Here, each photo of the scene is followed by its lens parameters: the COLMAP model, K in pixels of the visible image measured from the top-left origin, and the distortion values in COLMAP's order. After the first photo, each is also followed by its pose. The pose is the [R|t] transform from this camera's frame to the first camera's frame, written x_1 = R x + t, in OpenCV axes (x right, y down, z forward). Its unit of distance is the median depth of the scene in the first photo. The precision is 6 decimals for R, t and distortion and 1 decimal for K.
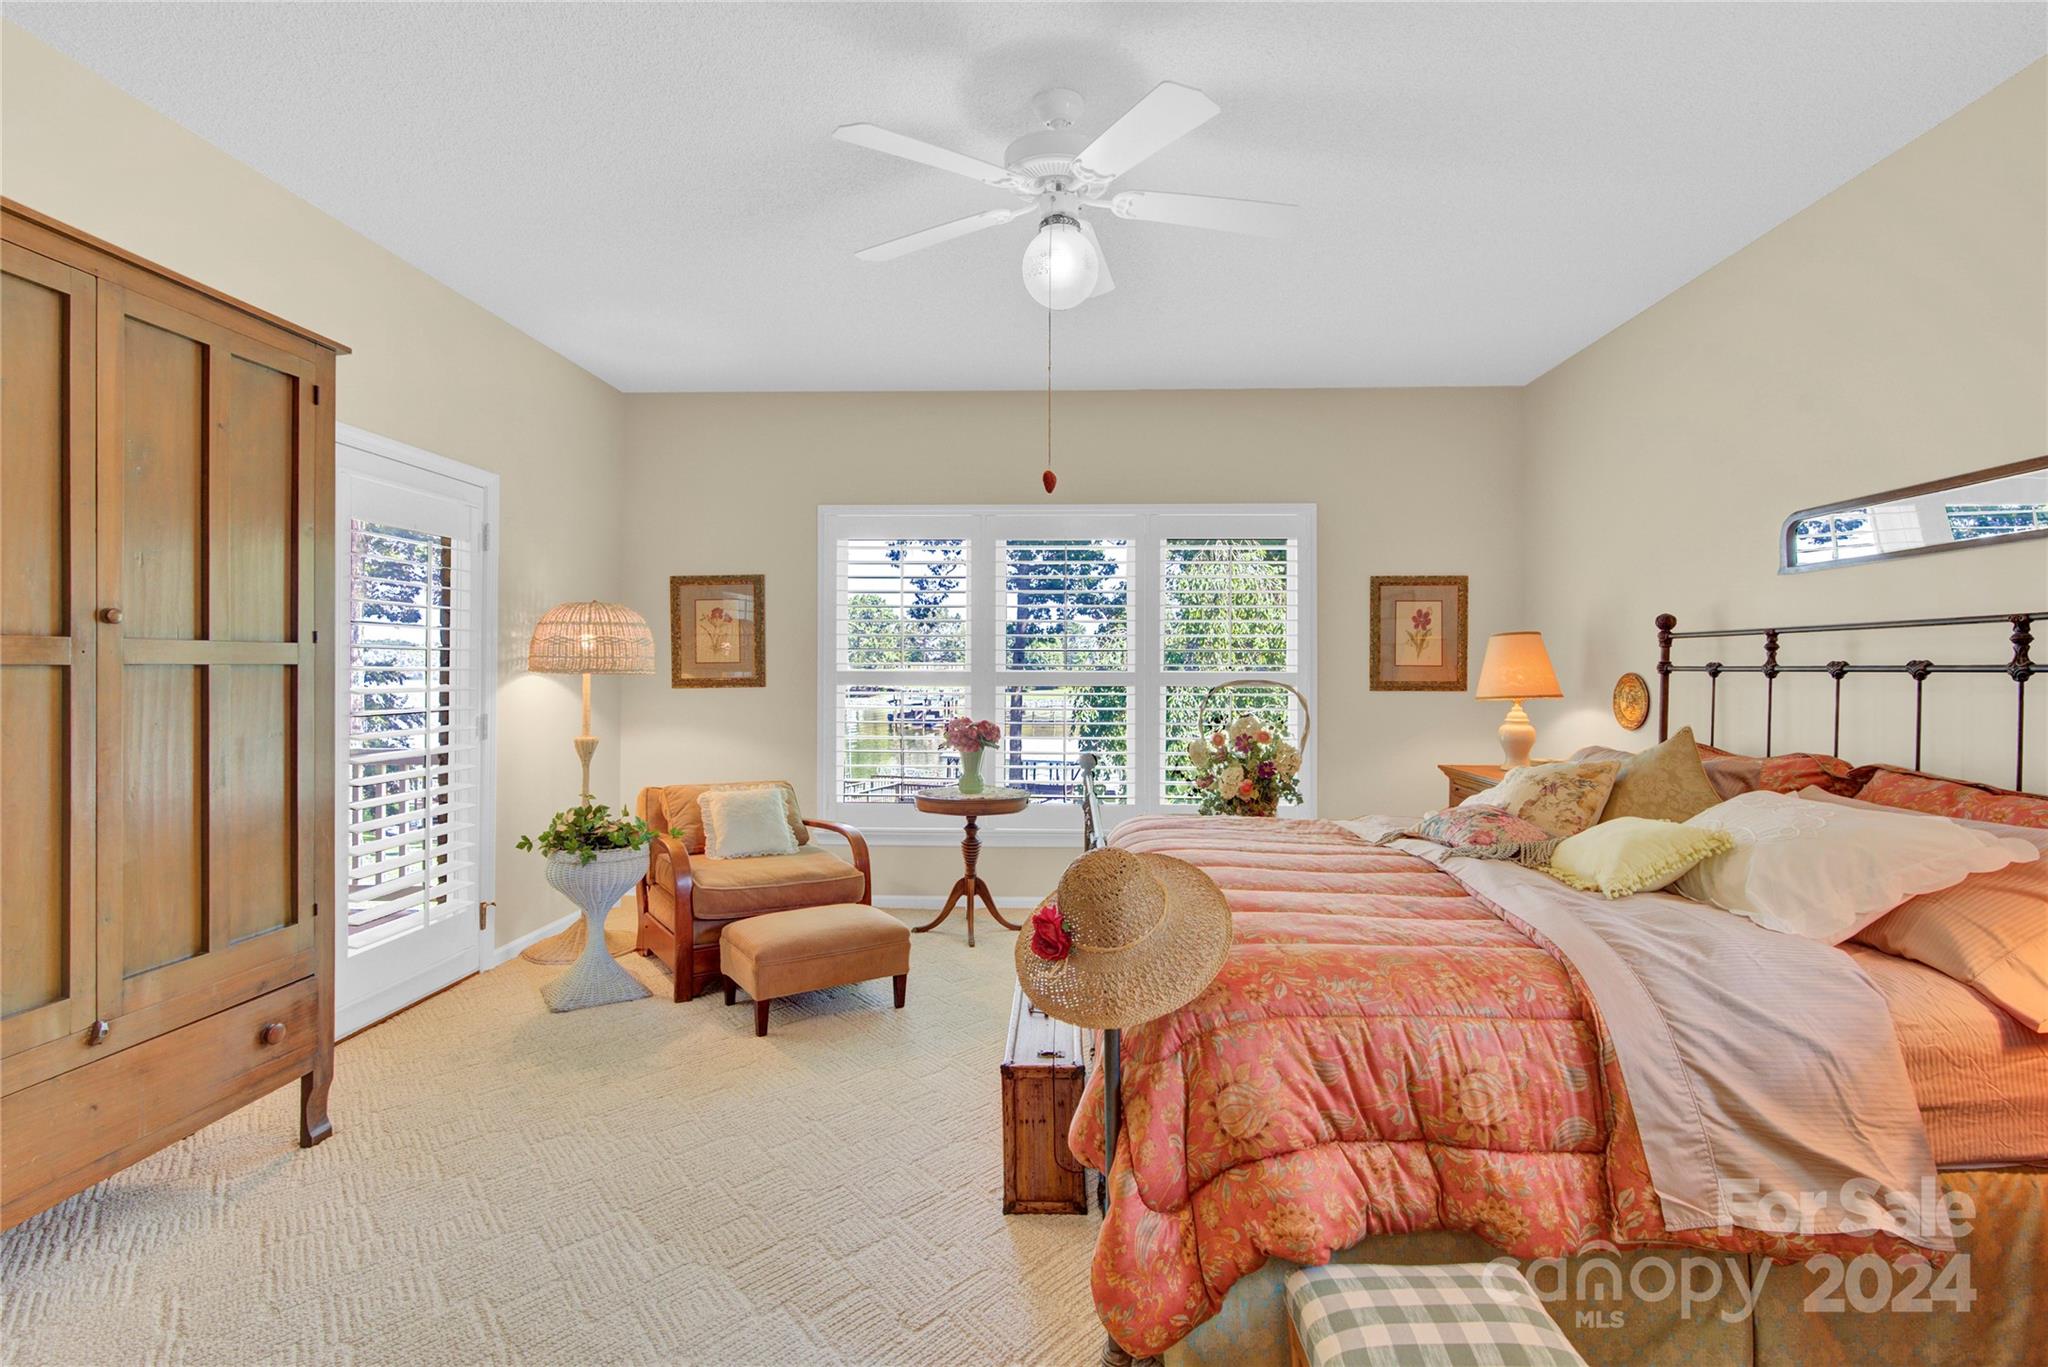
lens RADIAL K [[943.8, 0, 1019.0], [0, 943.8, 674.1], [0, 0, 1]] dist [0.000627, 0.000776]
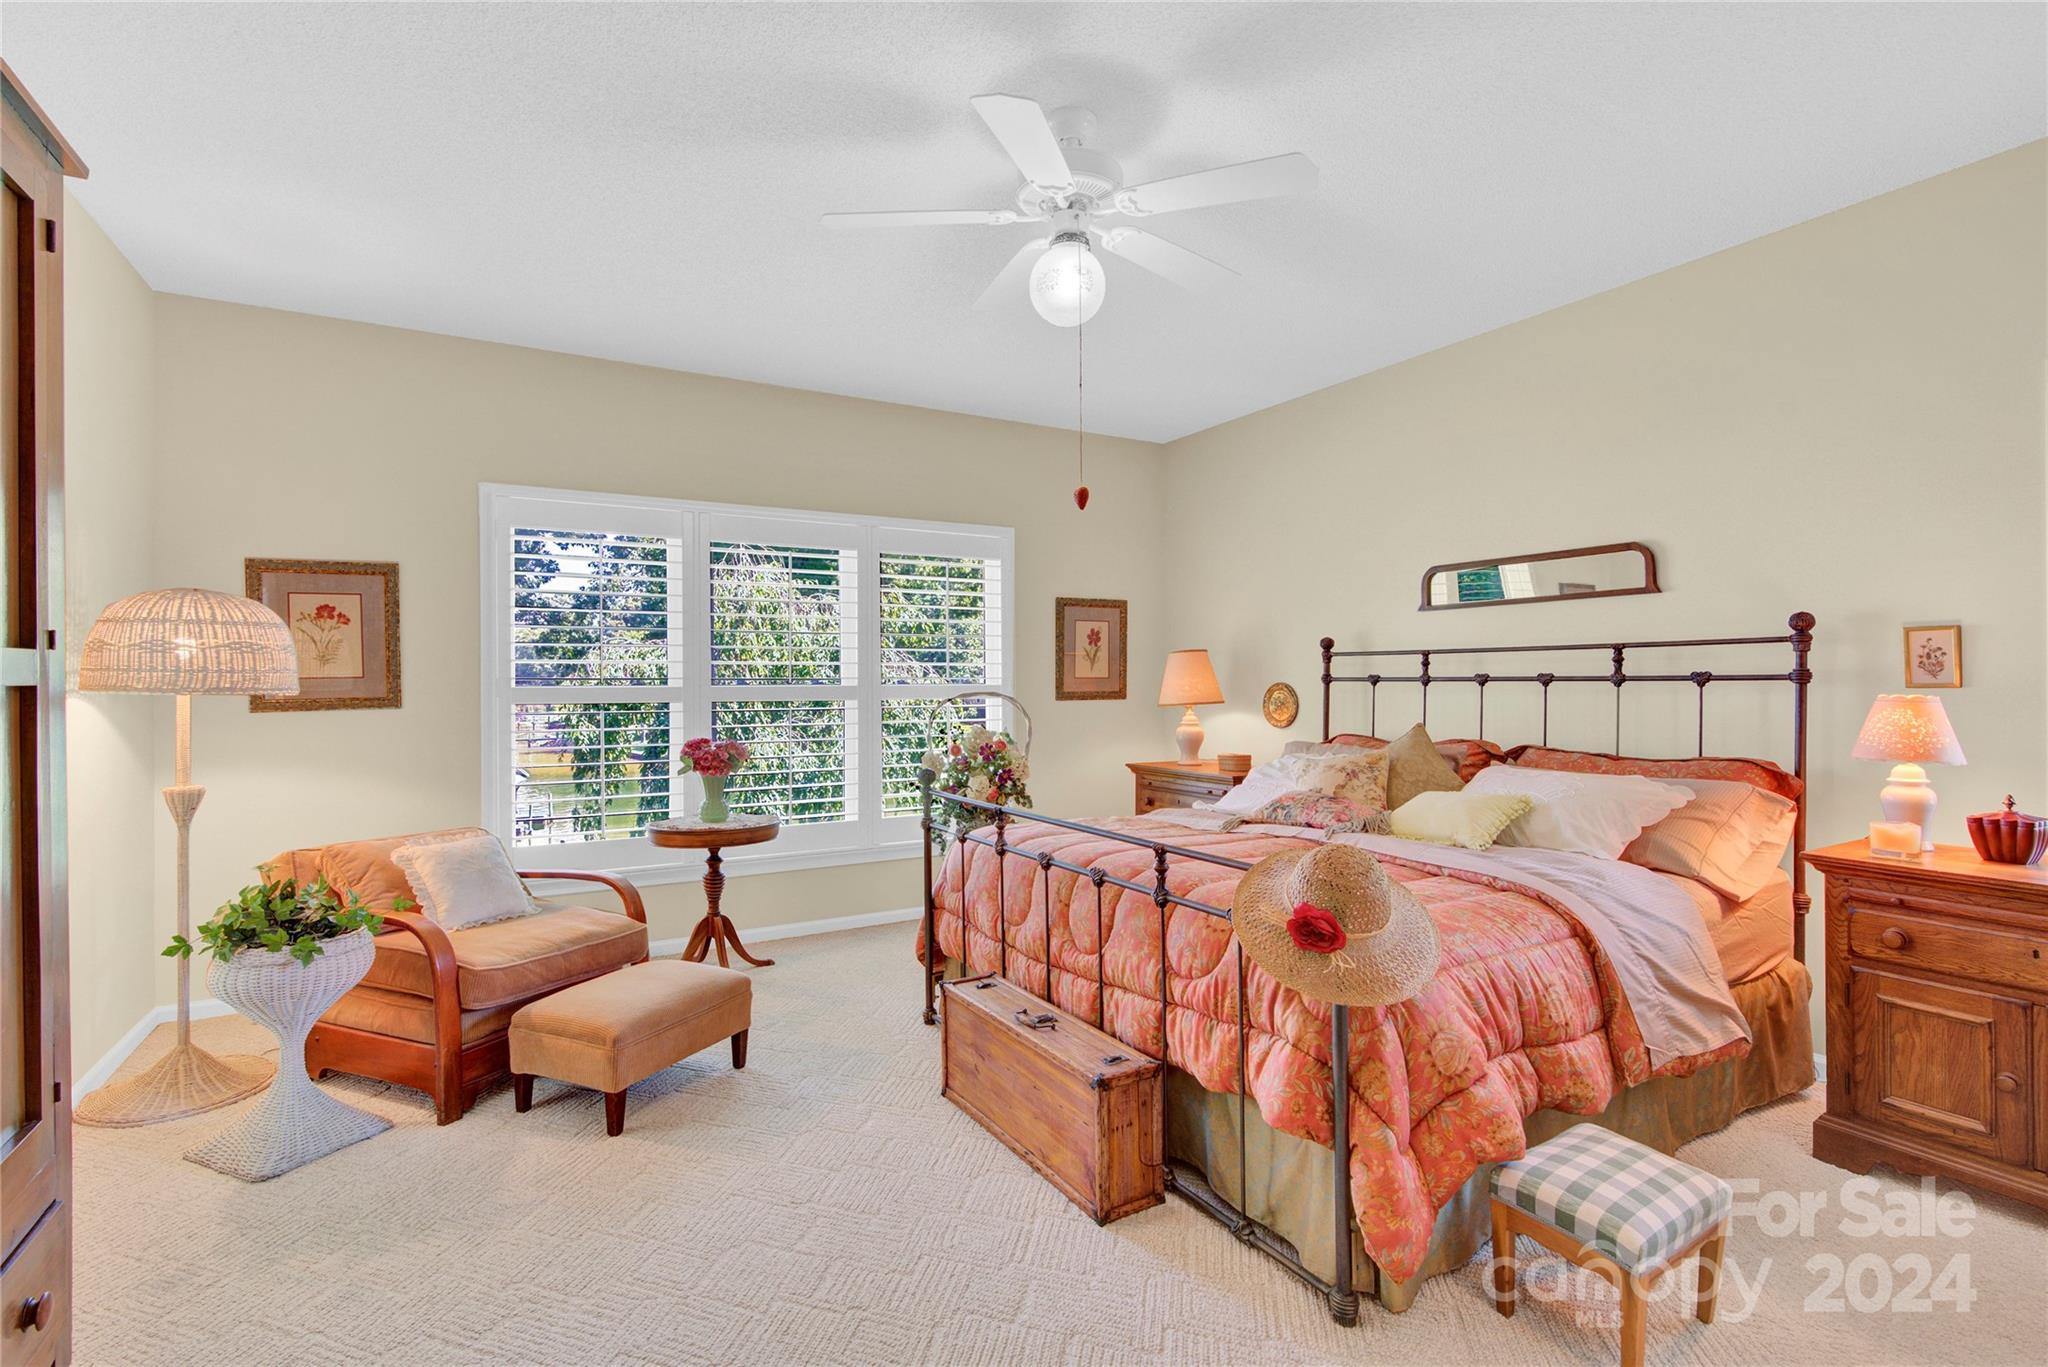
lens RADIAL K [[943.8, 0, 1009.2], [0, 943.8, 692.1], [0, 0, 1]] dist [0.000627, 0.000776]
pose [[0.854932, -0.011966, 0.518602, -0.440151], [0.008884, 0.999925, 0.008425, -0.003679], [-0.518664, -0.002595, 0.854974, 0.139280]]
